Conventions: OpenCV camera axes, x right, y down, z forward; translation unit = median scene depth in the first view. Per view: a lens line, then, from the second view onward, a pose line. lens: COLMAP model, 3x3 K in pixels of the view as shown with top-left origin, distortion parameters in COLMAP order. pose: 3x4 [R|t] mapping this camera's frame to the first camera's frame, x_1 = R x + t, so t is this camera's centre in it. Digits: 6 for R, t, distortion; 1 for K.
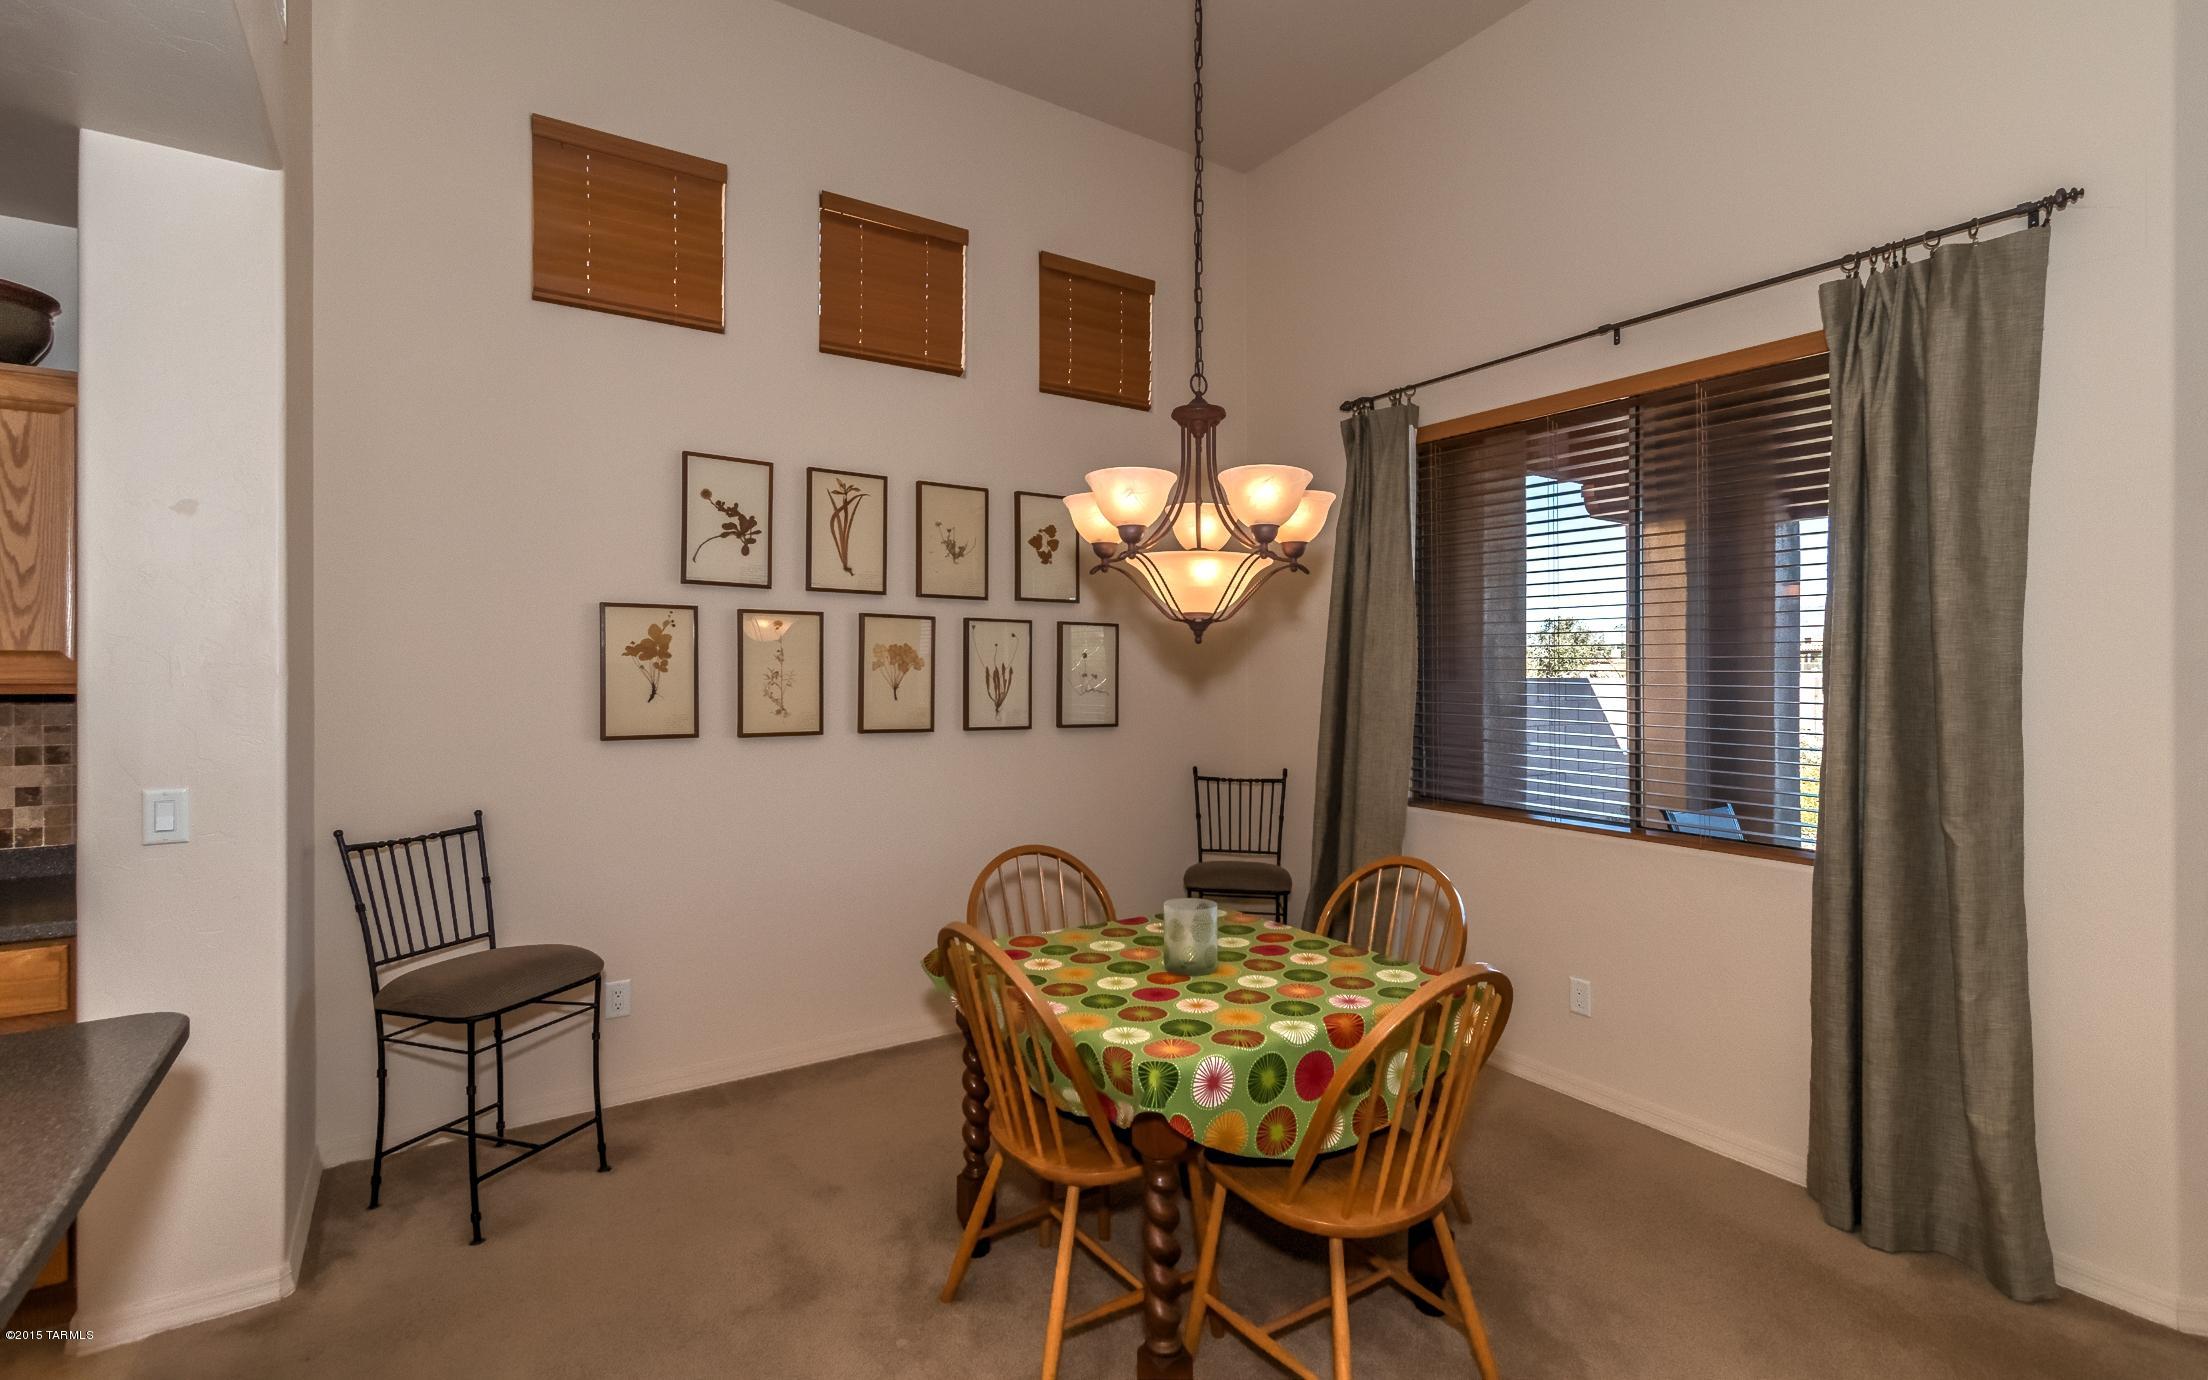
lens RADIAL K [[1051.3, 0, 1108.9], [0, 1051.3, 685.3], [0, 0, 1]] dist [-0.000677, -0.000549]
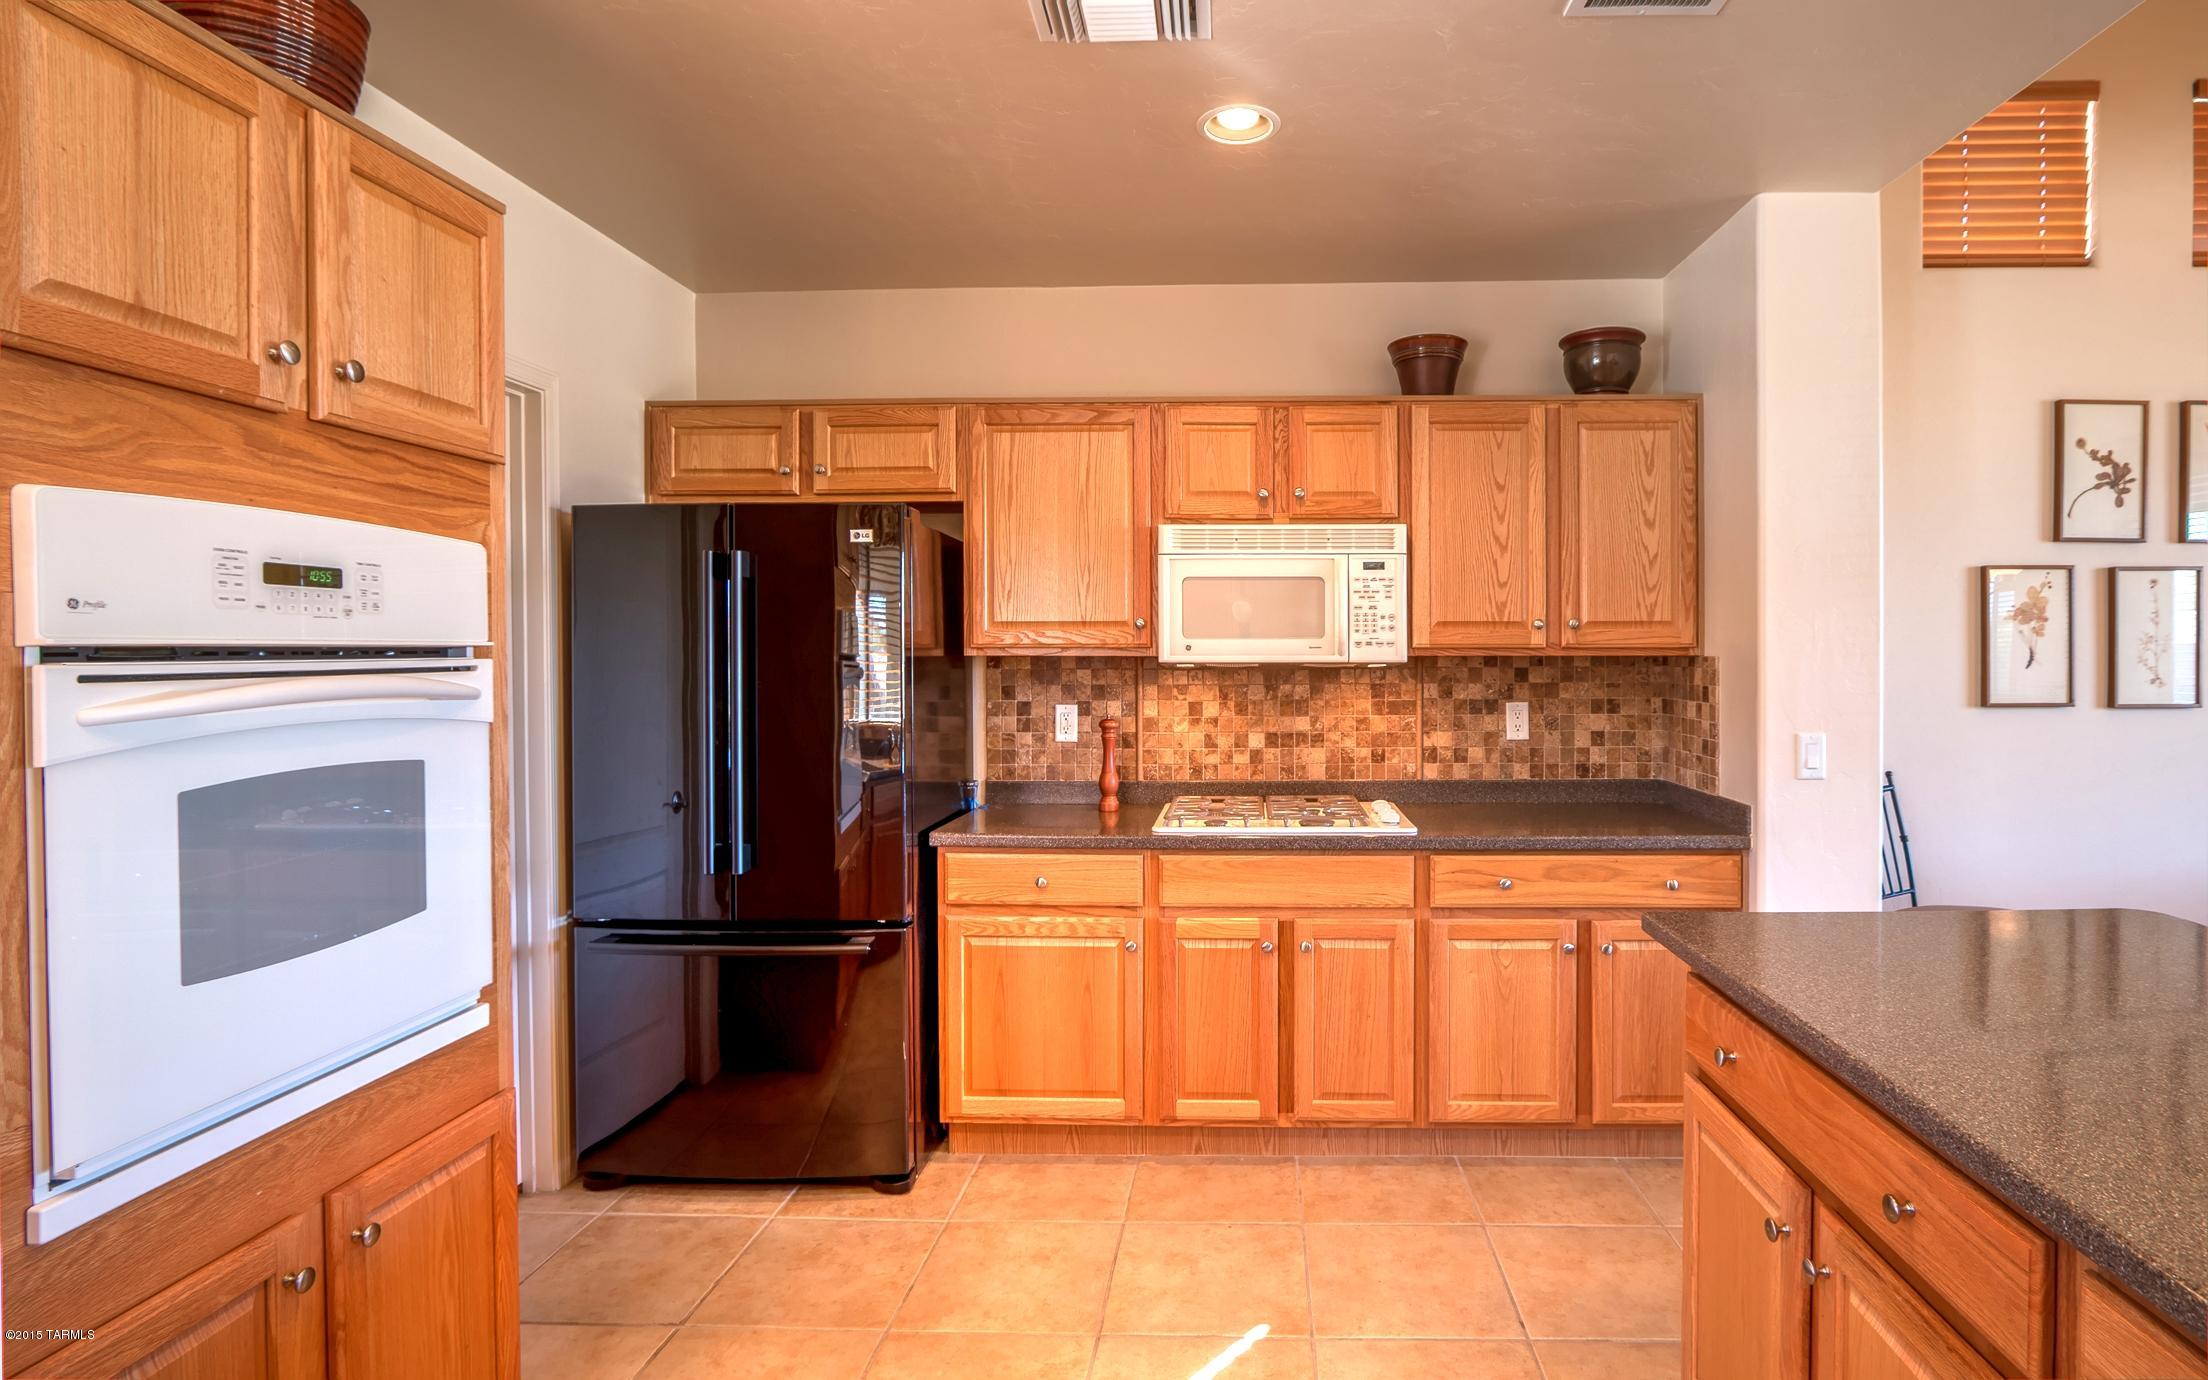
lens RADIAL K [[1185.0, 0, 1103.3], [0, 1185.0, 668.8], [0, 0, 1]] dist [-0.003196, 0.000368]
pose [[0.821984, 0.012581, -0.569372, -0.490236], [-0.003151, 0.999841, 0.017545, 0.000245], [0.569502, -0.012628, 0.821893, -0.341022]]
